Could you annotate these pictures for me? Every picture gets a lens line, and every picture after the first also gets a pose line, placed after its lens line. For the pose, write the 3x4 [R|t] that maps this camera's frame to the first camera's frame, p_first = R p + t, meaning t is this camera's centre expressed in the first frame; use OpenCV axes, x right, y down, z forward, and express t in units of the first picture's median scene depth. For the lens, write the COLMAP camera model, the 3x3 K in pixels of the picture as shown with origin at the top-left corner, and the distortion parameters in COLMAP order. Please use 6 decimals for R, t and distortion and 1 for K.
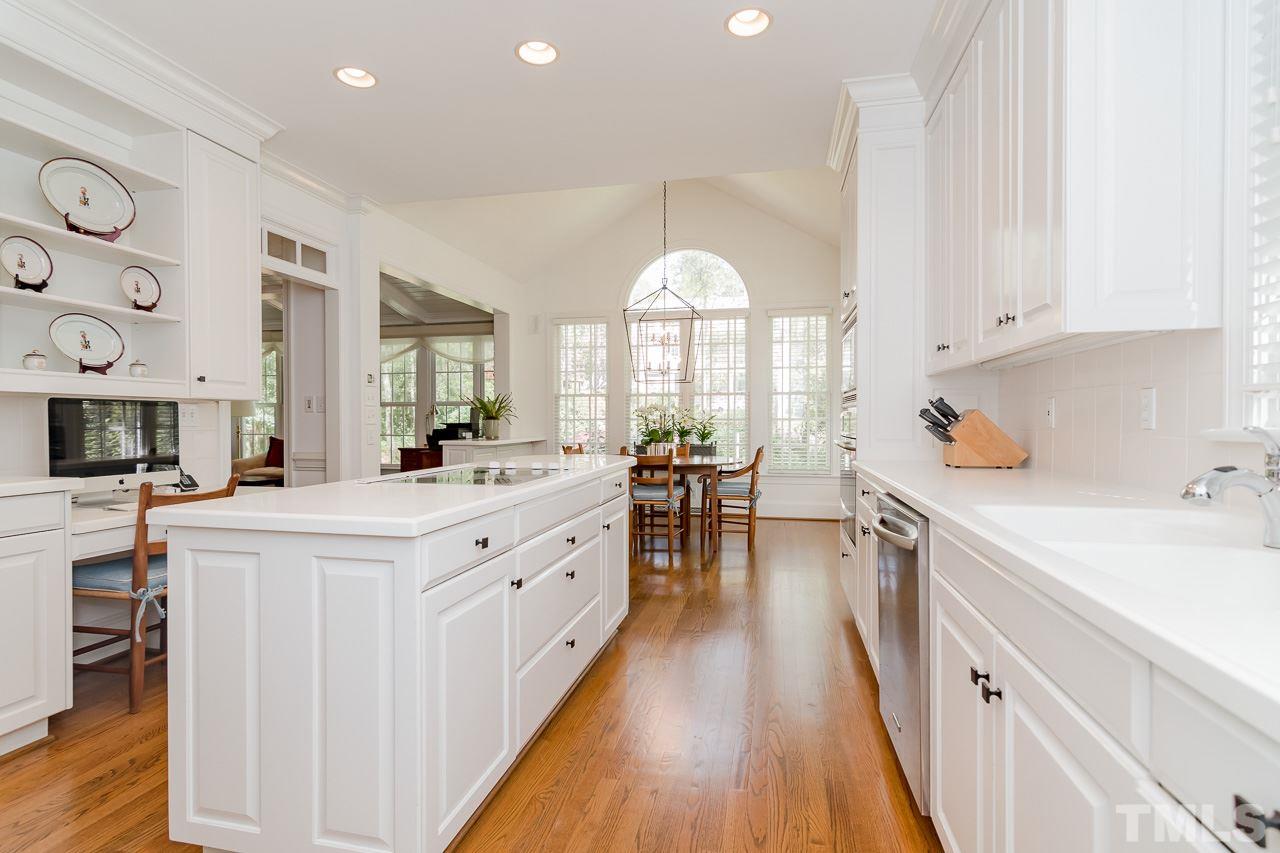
lens RADIAL K [[633.6, 0, 624.4], [0, 633.6, 426.3], [0, 0, 1]] dist [0.012081, 0.000014]
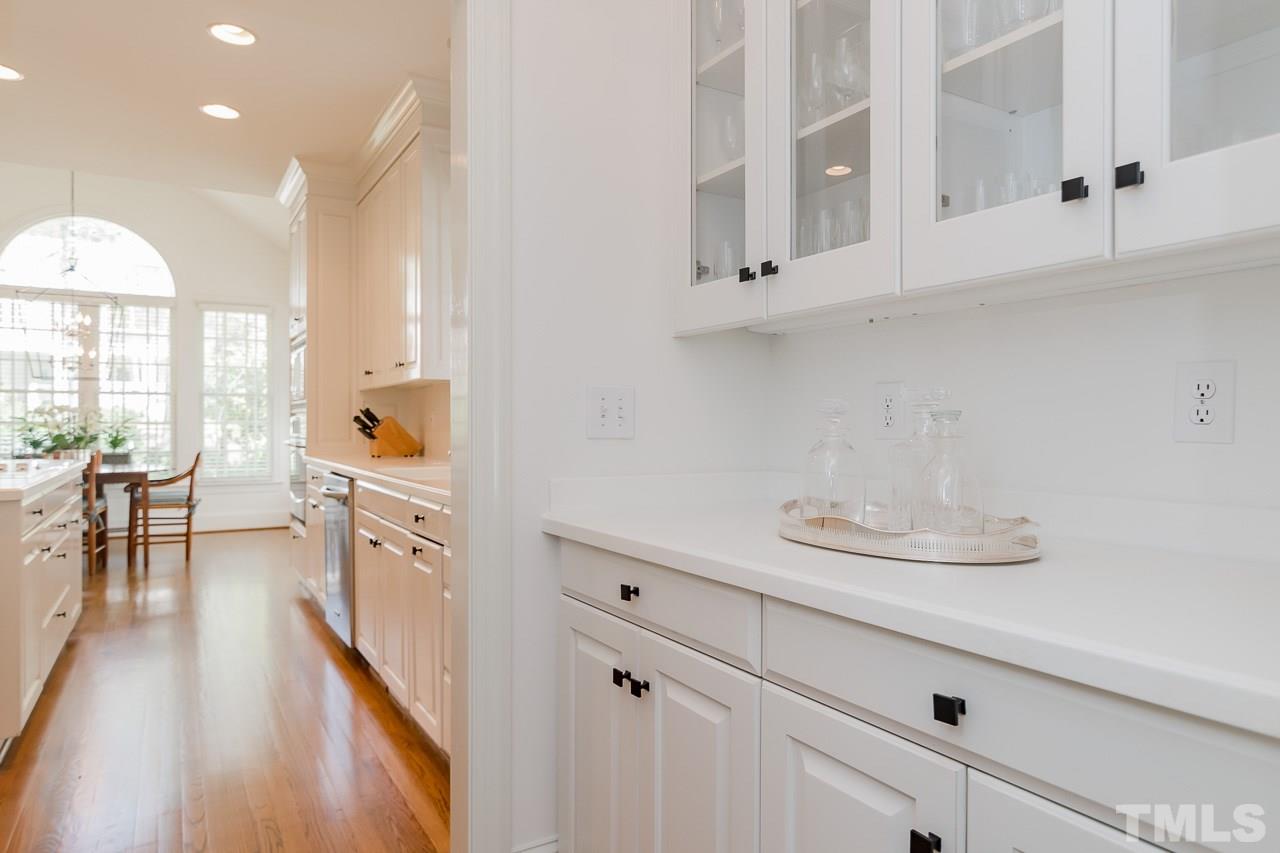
lens RADIAL K [[825.9, 0, 640.0], [0, 825.9, 426.5], [0, 0, 1]] dist [0.001582, 0.000212]
pose [[0.729076, -0.000206, 0.684432, -0.154941], [0.004869, 0.999976, -0.004885, 0.003957], [-0.684415, 0.006894, 0.729060, -0.366622]]
